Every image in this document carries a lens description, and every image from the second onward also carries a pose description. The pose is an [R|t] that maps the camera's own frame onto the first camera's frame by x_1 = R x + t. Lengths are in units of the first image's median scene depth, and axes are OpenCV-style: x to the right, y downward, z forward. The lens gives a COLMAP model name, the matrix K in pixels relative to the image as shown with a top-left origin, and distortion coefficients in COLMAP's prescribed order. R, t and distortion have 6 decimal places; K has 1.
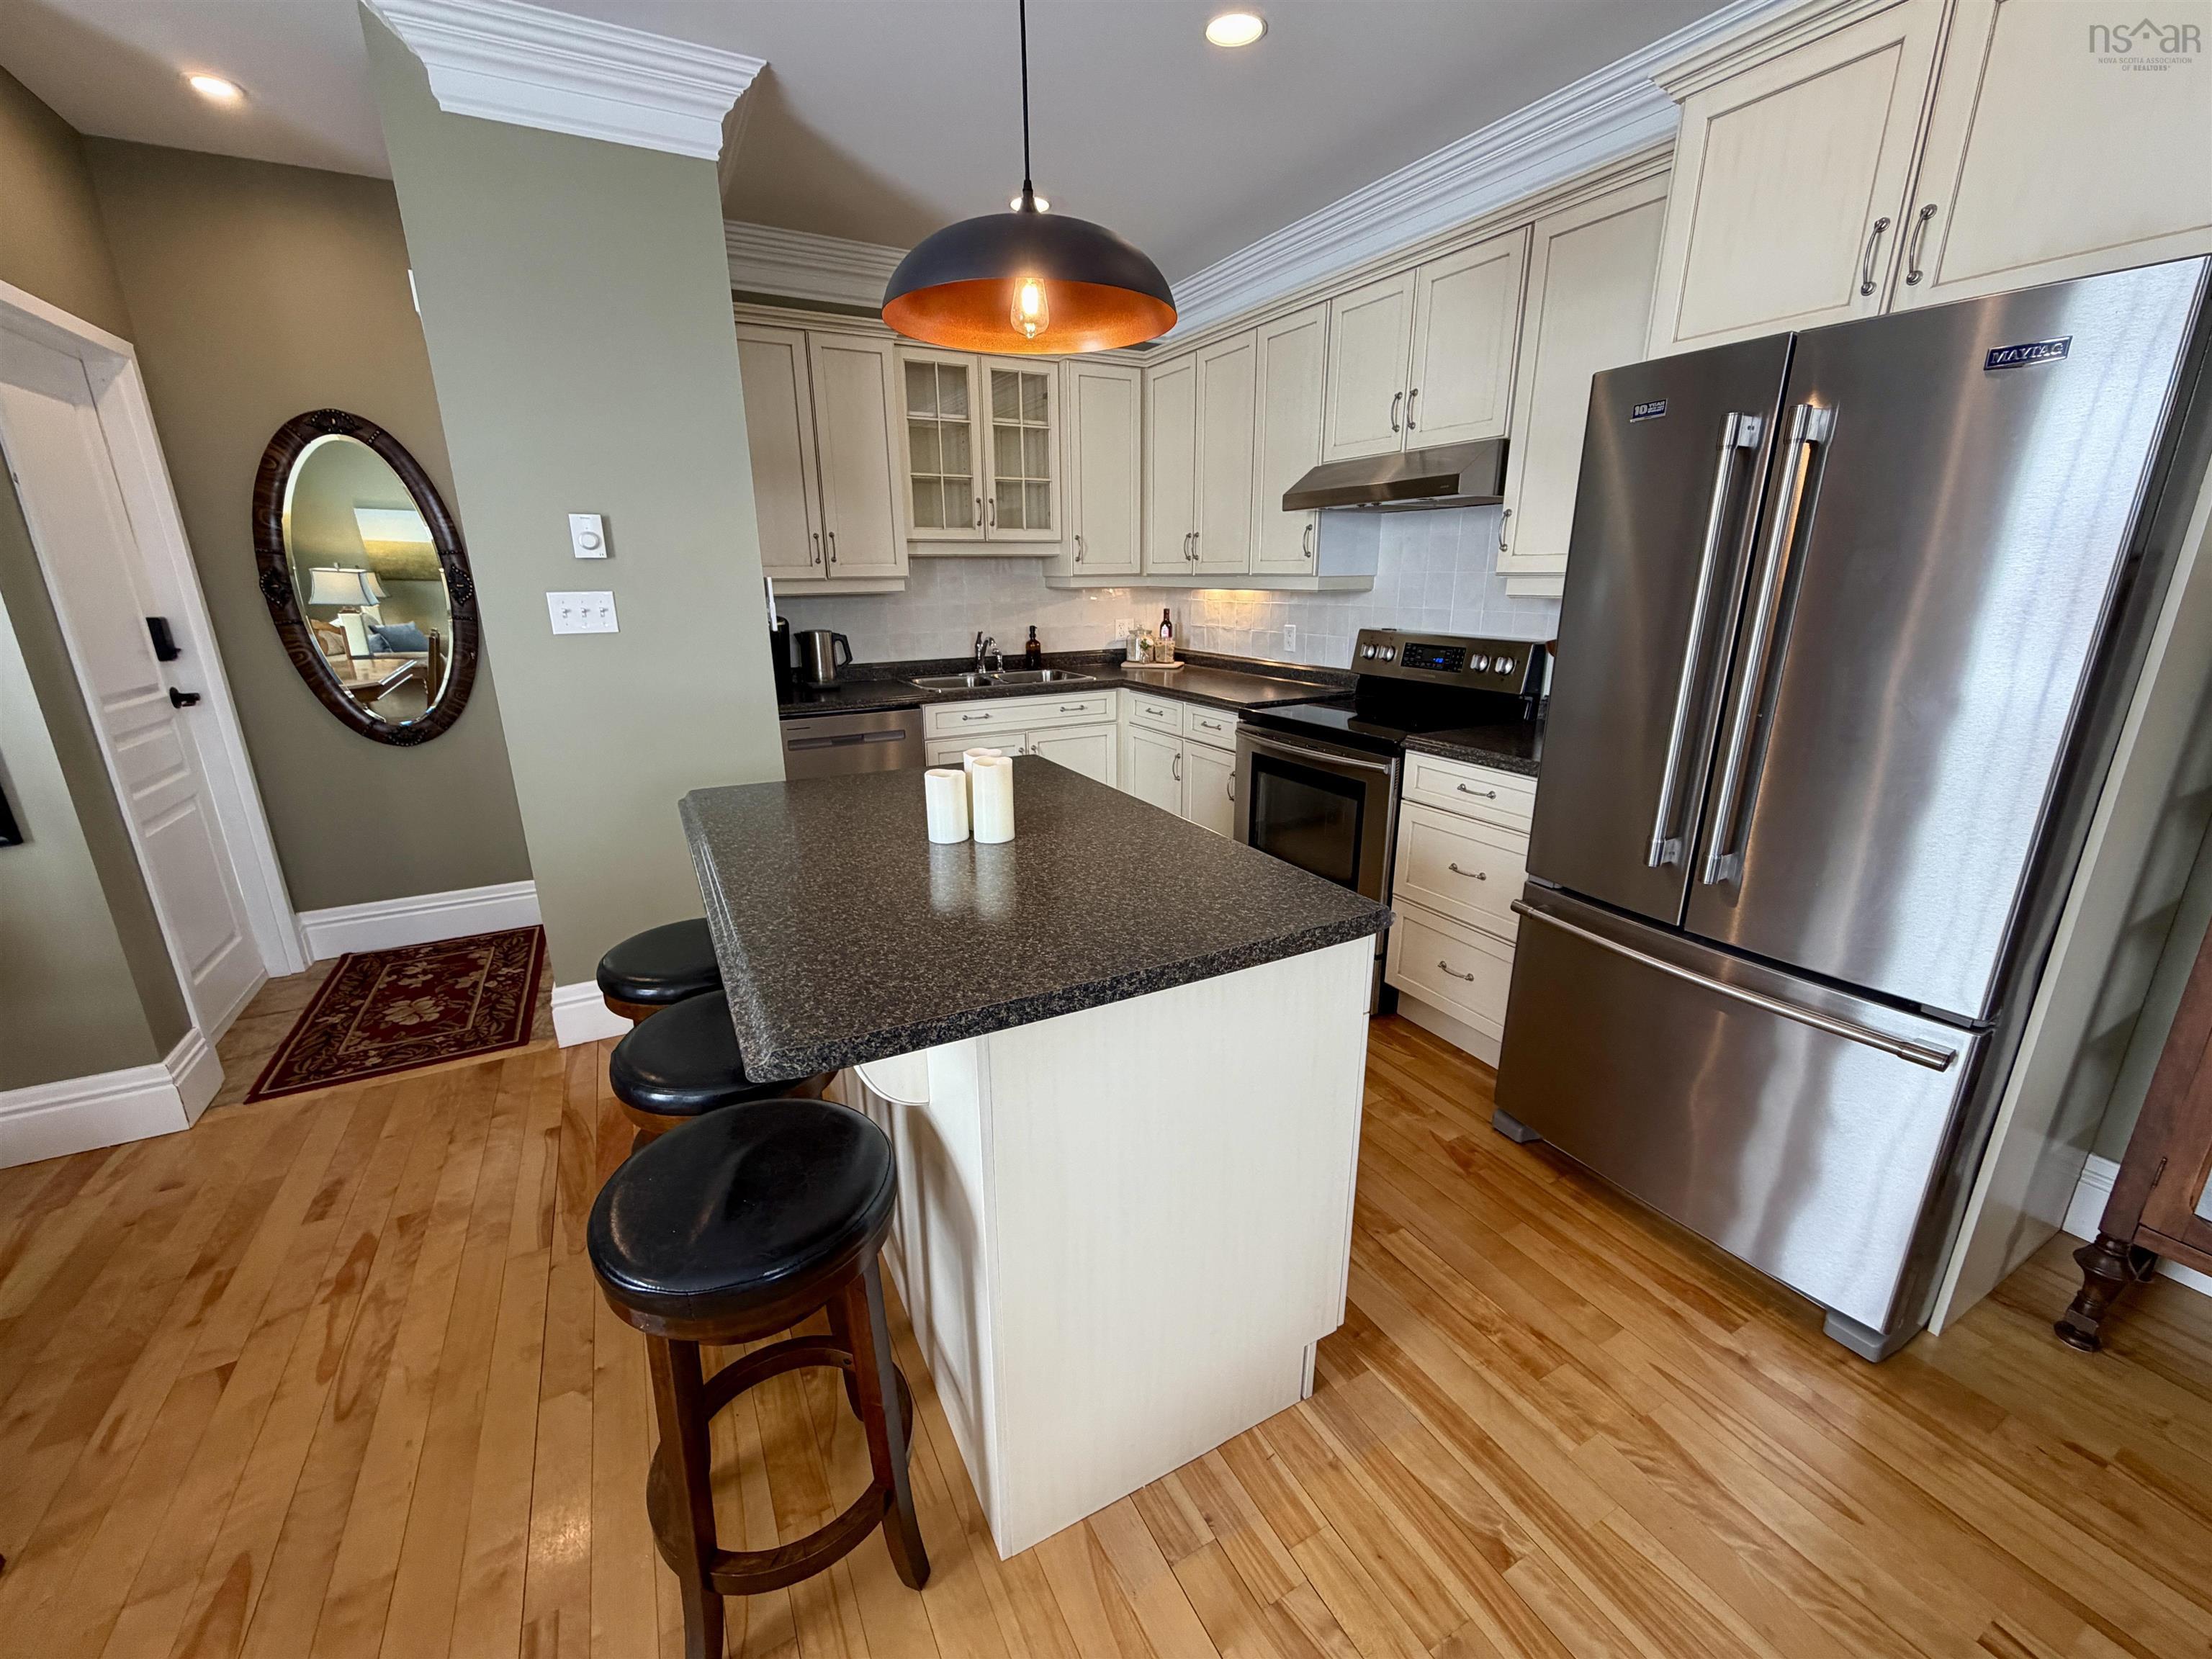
lens RADIAL K [[880.5, 0, 1100.3], [0, 880.5, 824.9], [0, 0, 1]] dist [0.000513, -0.000290]
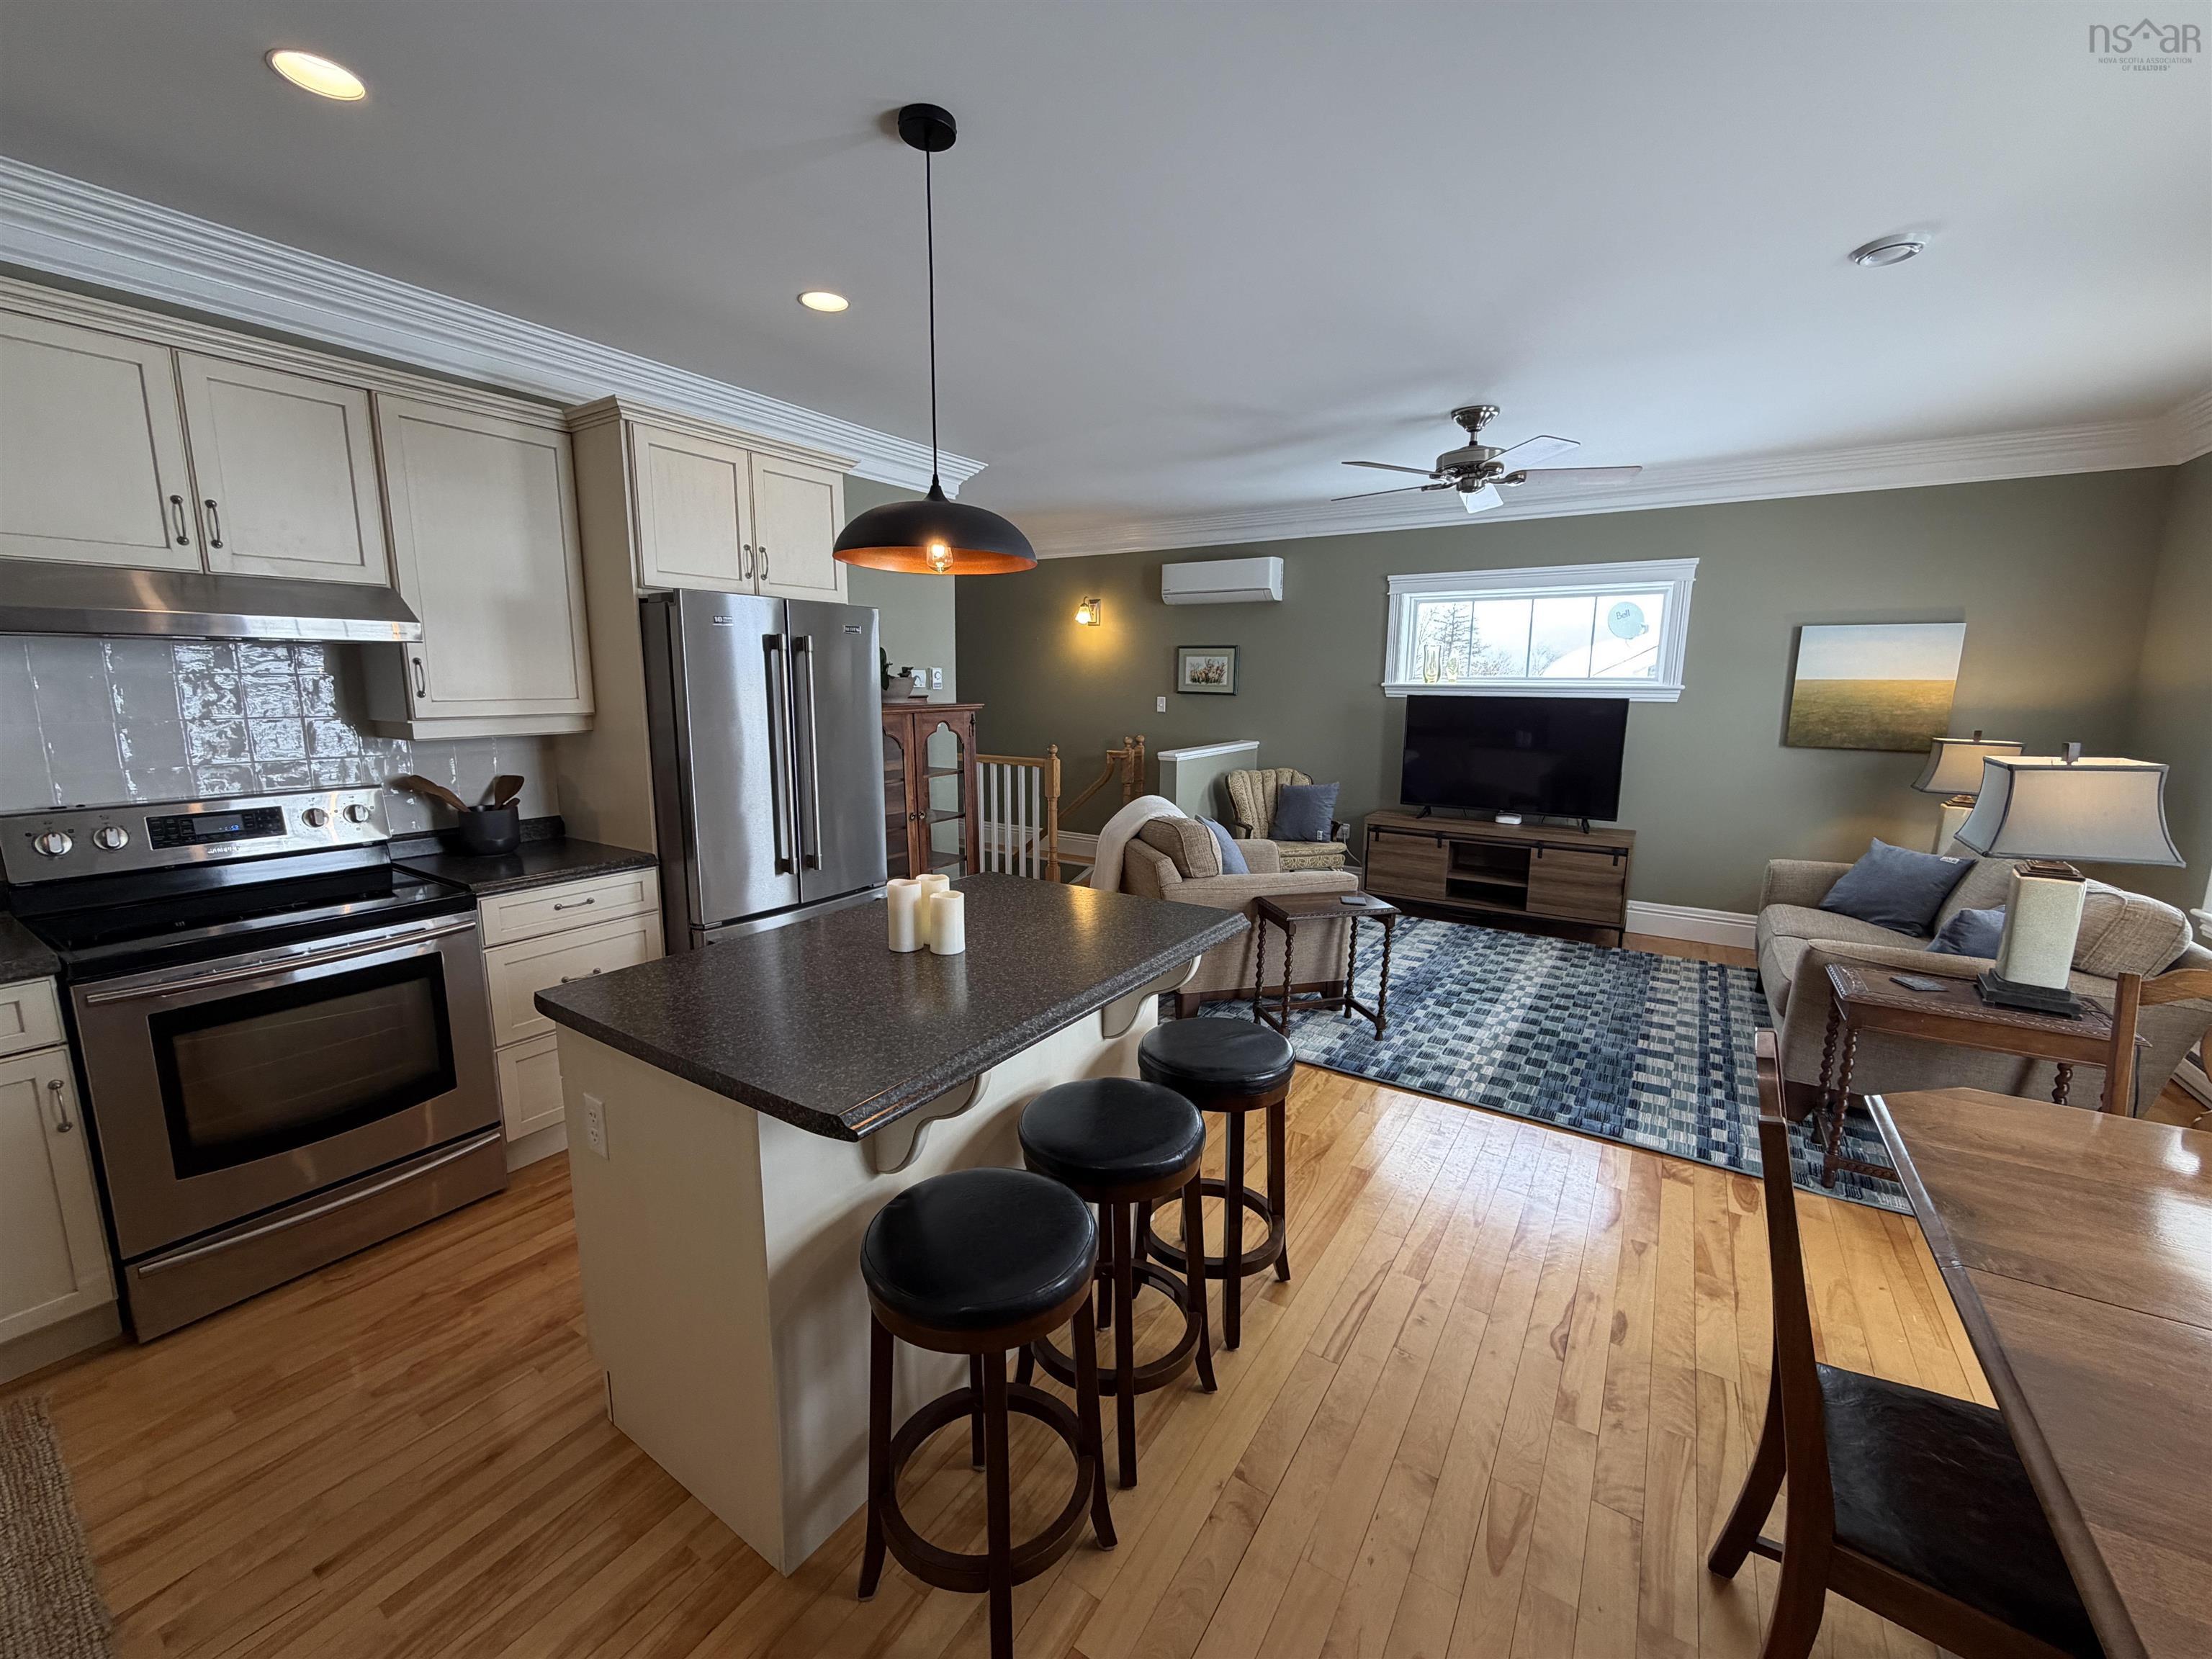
lens RADIAL K [[882.6, 0, 1101.9], [0, 882.6, 824.6], [0, 0, 1]] dist [0.000287, -0.000094]
pose [[-0.474855, -0.140526, 0.868772, -0.669715], [0.243178, 0.927784, 0.282987, -0.222836], [-0.845800, 0.345644, -0.406390, 0.656586]]
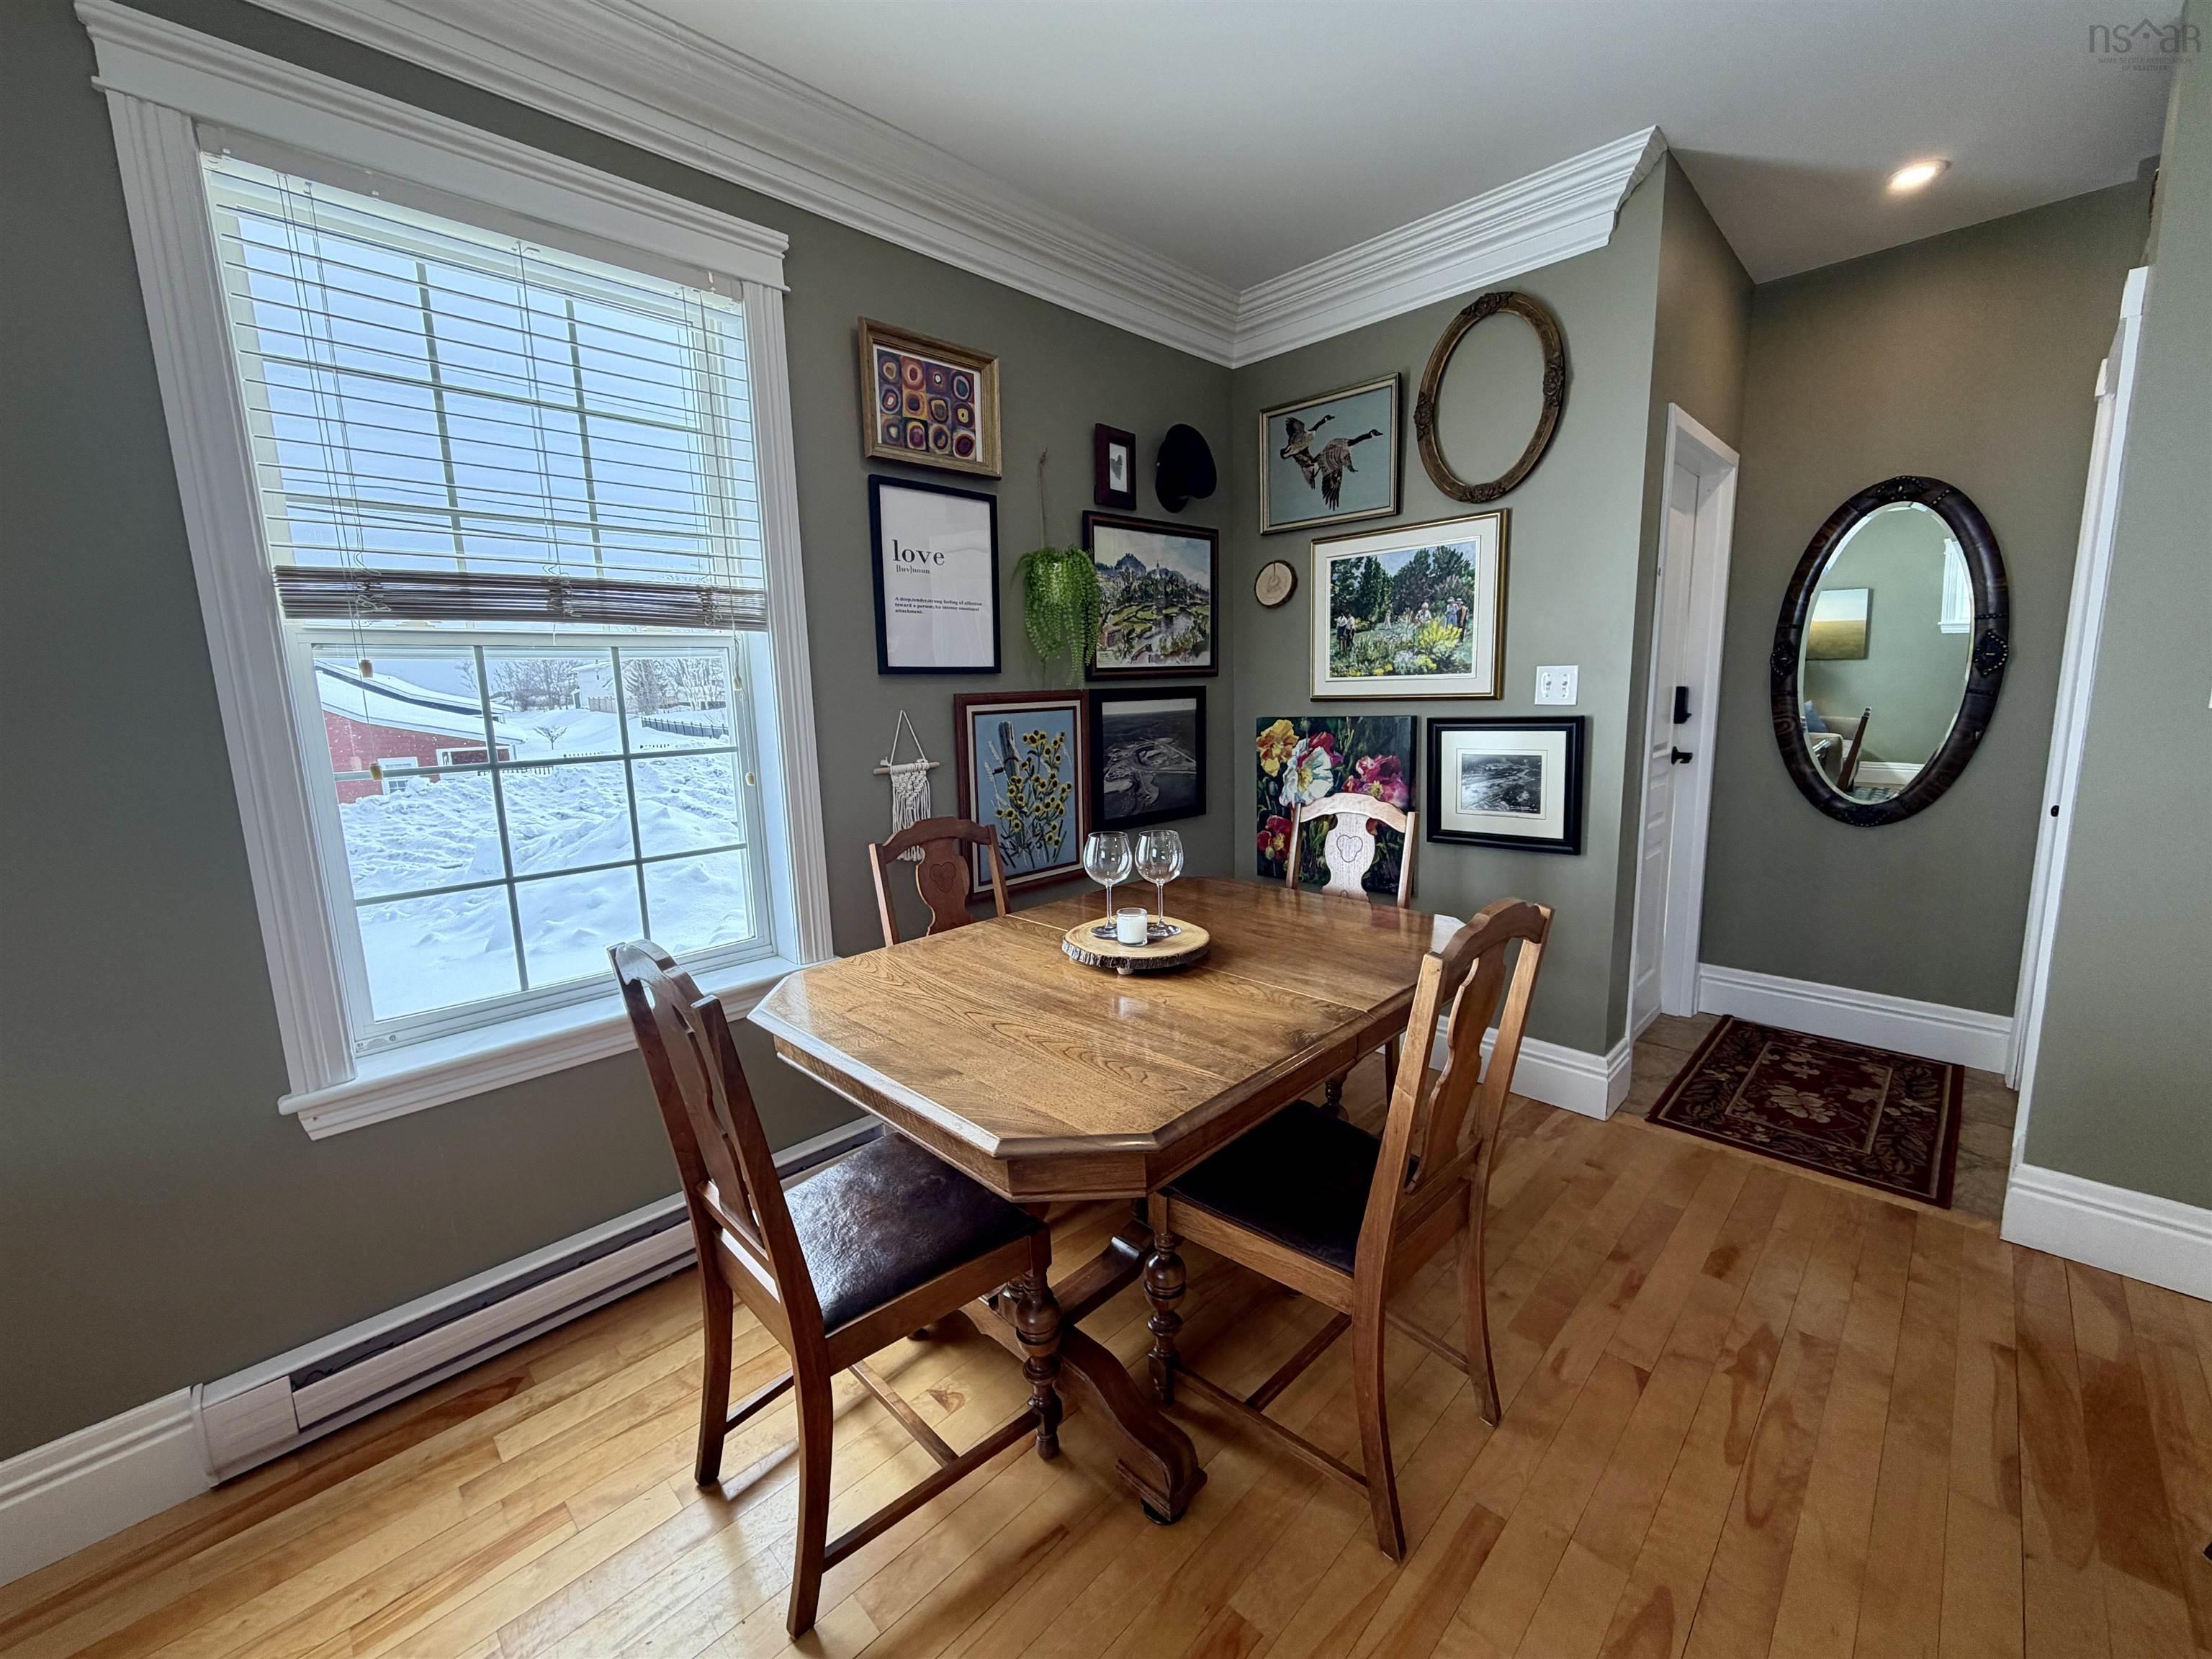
lens RADIAL K [[882.6, 0, 1101.9], [0, 882.6, 824.6], [0, 0, 1]] dist [0.000287, -0.000094]
pose [[0.284765, 0.151938, -0.946480, -0.142755], [-0.242153, 0.966738, 0.082335, 0.027318], [0.927508, 0.205747, 0.312085, -0.033826]]
